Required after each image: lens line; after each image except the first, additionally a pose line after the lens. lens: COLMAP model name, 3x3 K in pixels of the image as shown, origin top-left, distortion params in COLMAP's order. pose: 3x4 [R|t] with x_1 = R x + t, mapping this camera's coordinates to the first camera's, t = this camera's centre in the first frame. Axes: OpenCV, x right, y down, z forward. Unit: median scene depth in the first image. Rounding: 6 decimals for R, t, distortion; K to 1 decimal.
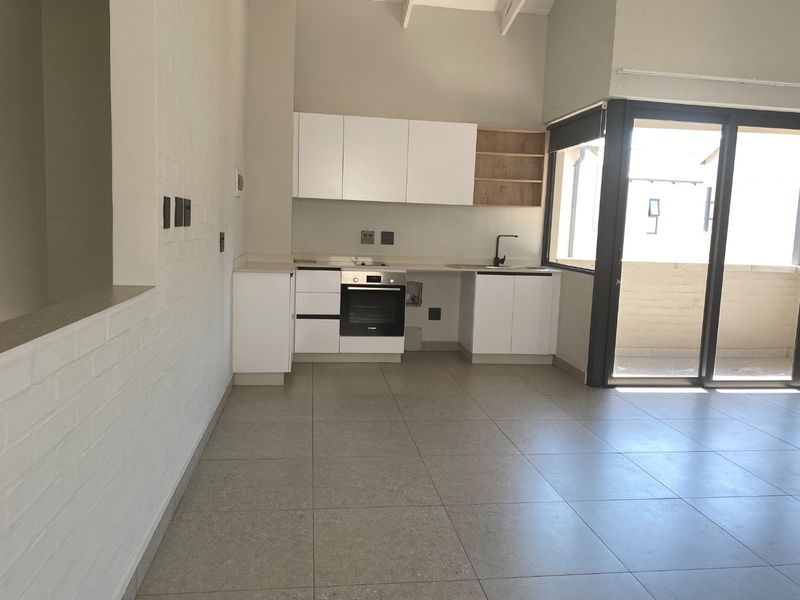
lens RADIAL K [[603.0, 0, 398.3], [0, 603.0, 293.4], [0, 0, 1]] dist [0.045888, -0.062127]
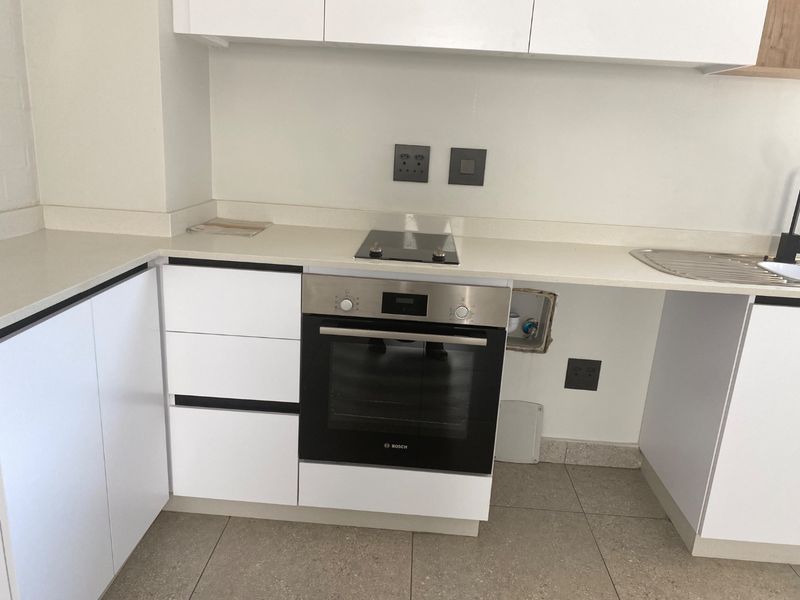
lens RADIAL K [[603.0, 0, 400.7], [0, 603.0, 298.7], [0, 0, 1]] dist [0.045888, -0.062127]
pose [[0.982709, 0.070460, -0.171225, 0.010730], [-0.044394, 0.987452, 0.151552, -0.071937], [0.179755, -0.141330, 0.973506, 0.672357]]
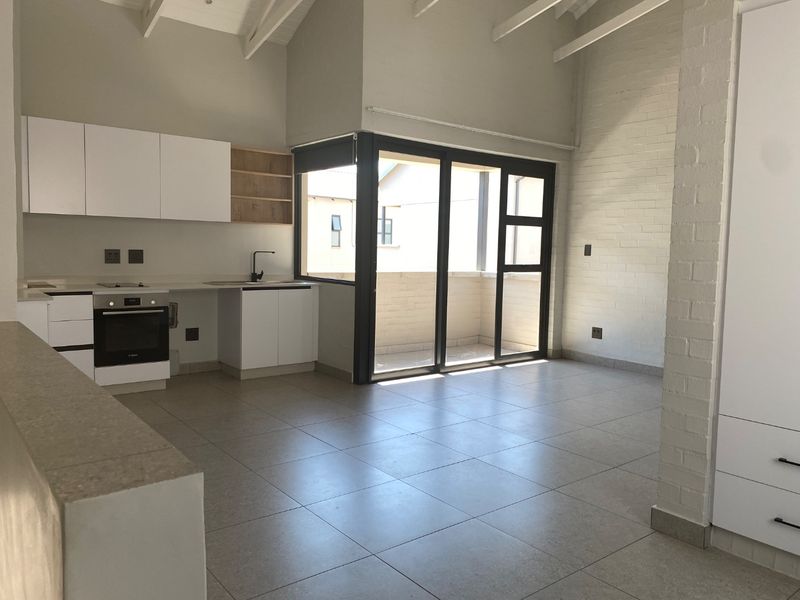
lens RADIAL K [[603.0, 0, 405.5], [0, 603.0, 290.8], [0, 0, 1]] dist [0.045888, -0.062127]
pose [[0.859171, -0.053920, 0.508840, -0.148983], [0.067476, 0.997687, -0.008212, -0.004419], [-0.507221, 0.041390, 0.860822, -0.012704]]
